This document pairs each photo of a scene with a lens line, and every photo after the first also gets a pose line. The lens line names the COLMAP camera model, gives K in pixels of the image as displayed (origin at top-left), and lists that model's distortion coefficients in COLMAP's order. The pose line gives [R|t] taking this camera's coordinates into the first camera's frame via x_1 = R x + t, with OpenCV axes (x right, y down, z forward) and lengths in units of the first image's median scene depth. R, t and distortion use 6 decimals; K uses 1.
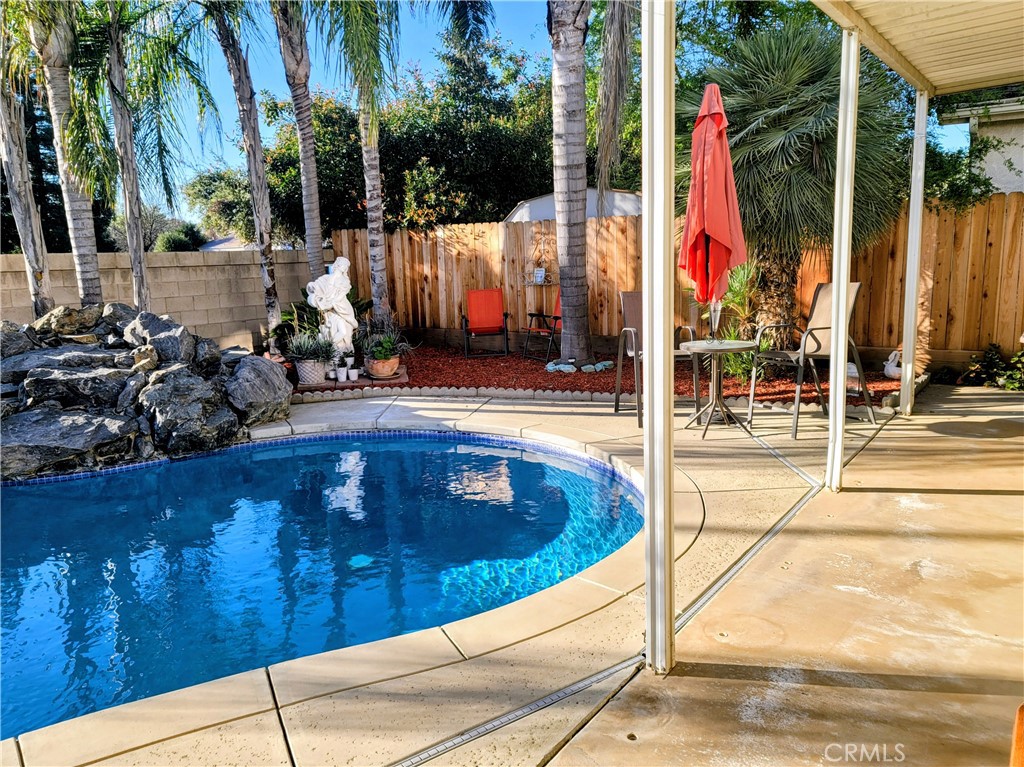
lens RADIAL K [[743.7, 0, 512.0], [0, 743.7, 383.5], [0, 0, 1]] dist [0.067024, -0.054606]
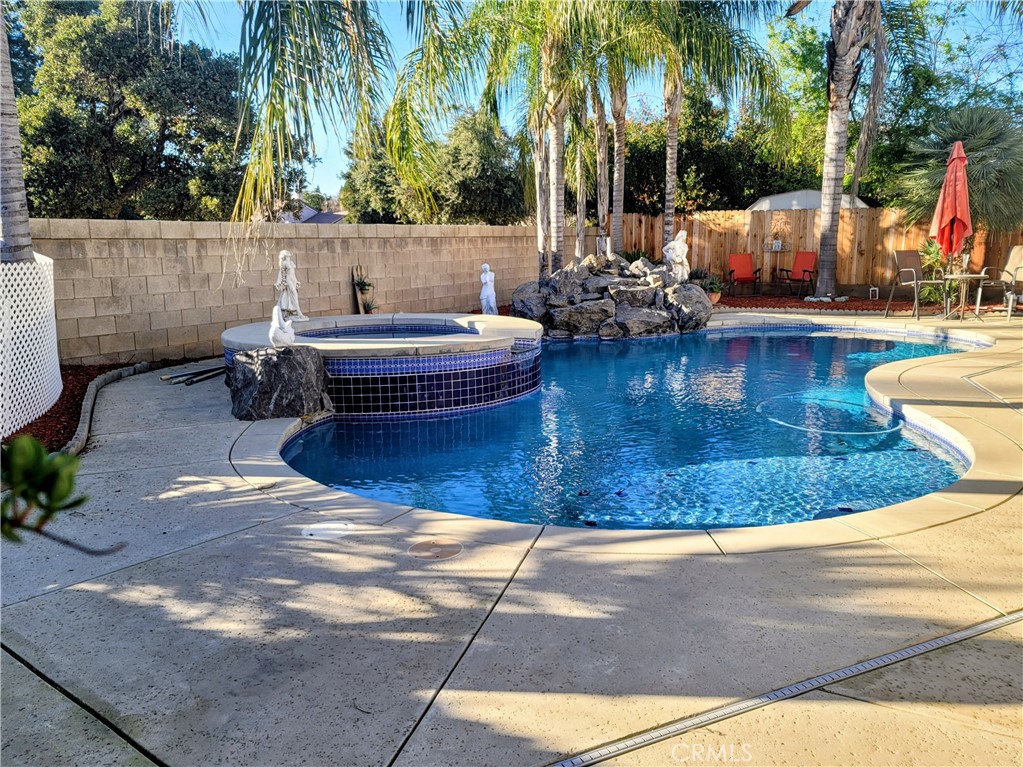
lens RADIAL K [[743.0, 0, 511.5], [0, 743.0, 383.5], [0, 0, 1]] dist [0.067024, -0.054606]
pose [[0.999353, 0.014648, 0.032856, -0.563502], [-0.015457, 0.999580, 0.024501, 0.114034], [-0.032483, -0.024993, 0.999160, -0.553864]]
